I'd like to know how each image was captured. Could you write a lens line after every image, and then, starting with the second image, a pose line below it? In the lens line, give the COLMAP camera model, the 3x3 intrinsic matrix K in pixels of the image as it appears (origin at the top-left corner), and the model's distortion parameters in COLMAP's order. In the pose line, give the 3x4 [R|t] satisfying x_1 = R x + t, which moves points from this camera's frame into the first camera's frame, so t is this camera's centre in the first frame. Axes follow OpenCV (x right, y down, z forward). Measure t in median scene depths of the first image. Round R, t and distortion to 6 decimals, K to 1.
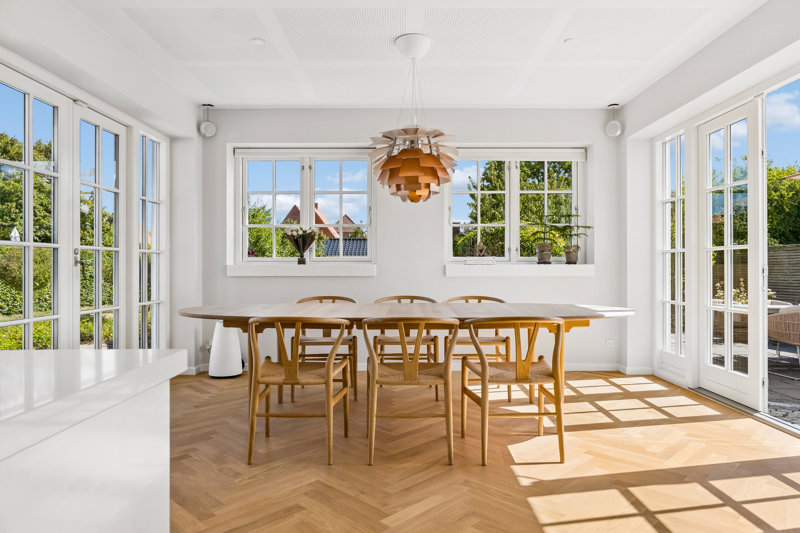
lens RADIAL K [[522.6, 0, 402.5], [0, 522.6, 264.8], [0, 0, 1]] dist [-0.002208, -0.000371]
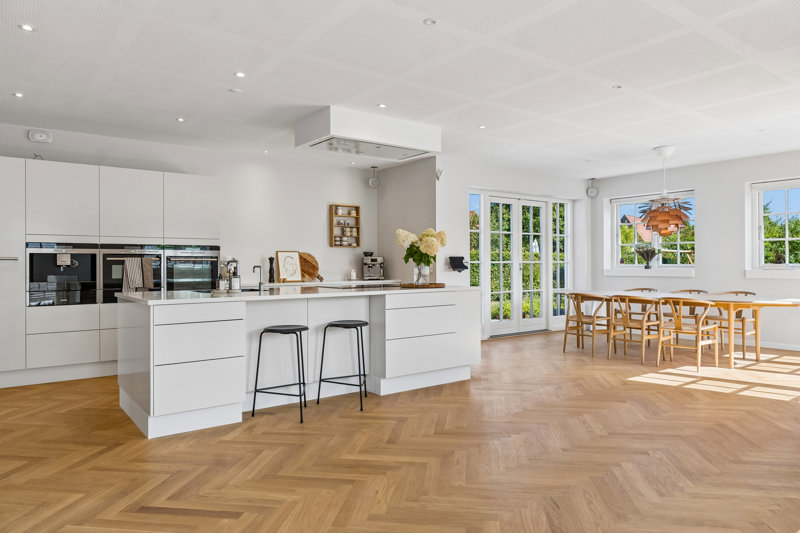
lens RADIAL K [[538.4, 0, 400.0], [0, 538.4, 266.5], [0, 0, 1]] dist [0.035329, 0.000795]
pose [[0.604932, 0.001772, -0.796275, 0.731502], [0.005818, 0.999961, 0.006646, -0.025663], [0.796256, -0.008653, 0.604898, -0.662247]]
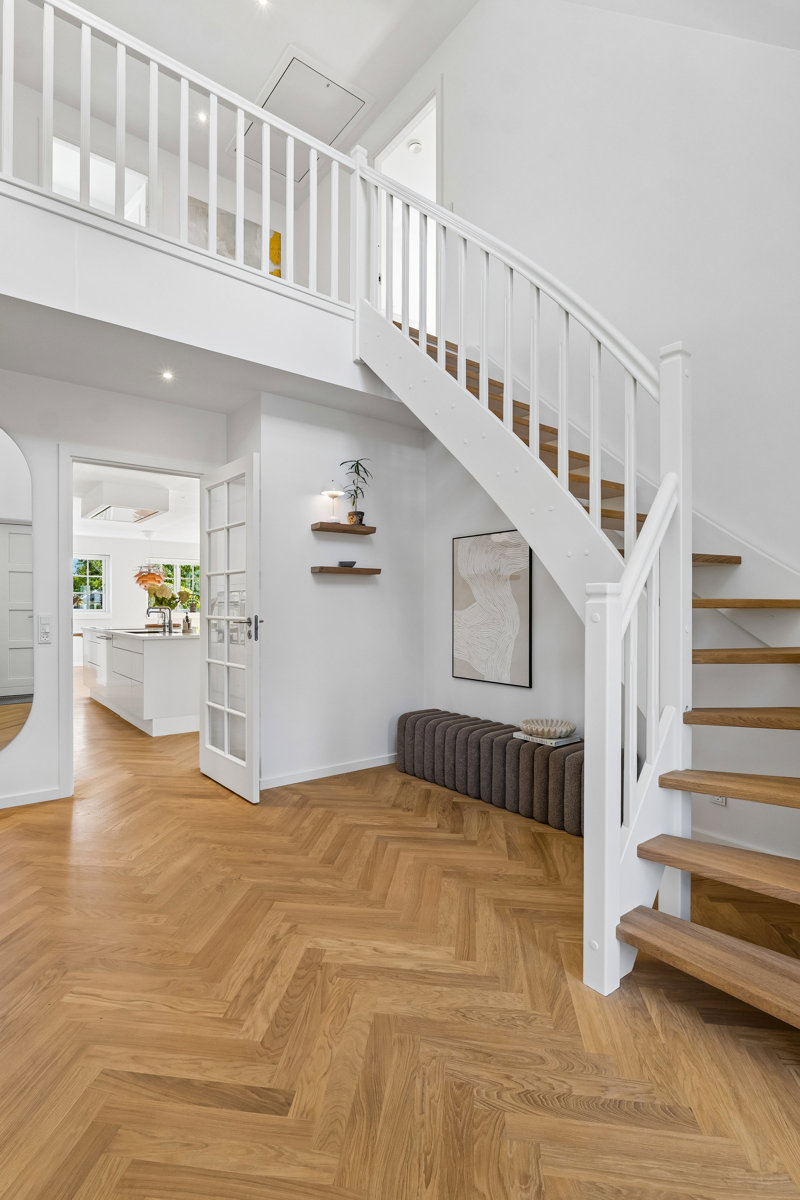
lens RADIAL K [[585.9, 0, 399.6], [0, 585.9, 603.7], [0, 0, 1]] dist [0.001171, -0.000086]
pose [[0.791871, 0.004947, 0.610669, -0.609886], [-0.003164, 0.999987, -0.003997, -0.035603], [-0.610681, 0.001233, 0.791876, -1.658088]]
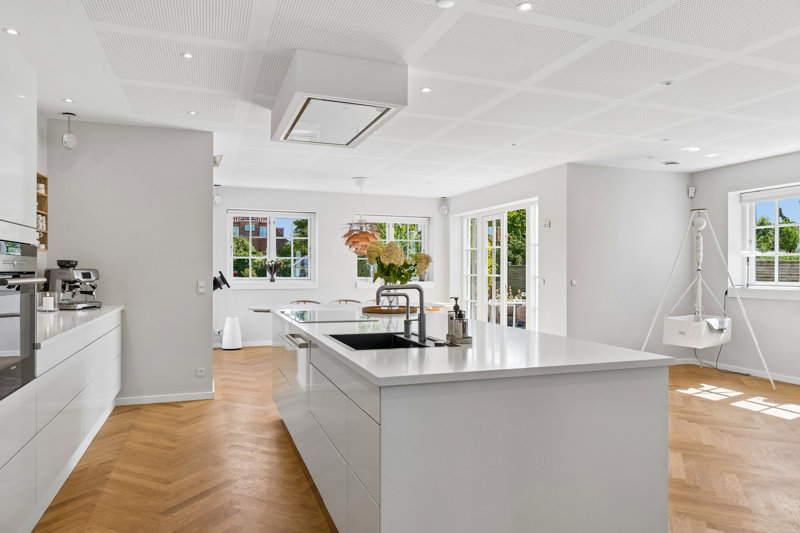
lens RADIAL K [[538.4, 0, 400.0], [0, 538.4, 266.5], [0, 0, 1]] dist [0.035329, 0.000795]
pose [[0.940829, 0.006180, 0.338825, -0.430230], [-0.005162, 0.999979, -0.003904, -0.049599], [-0.338842, 0.001924, 0.940841, -0.832851]]
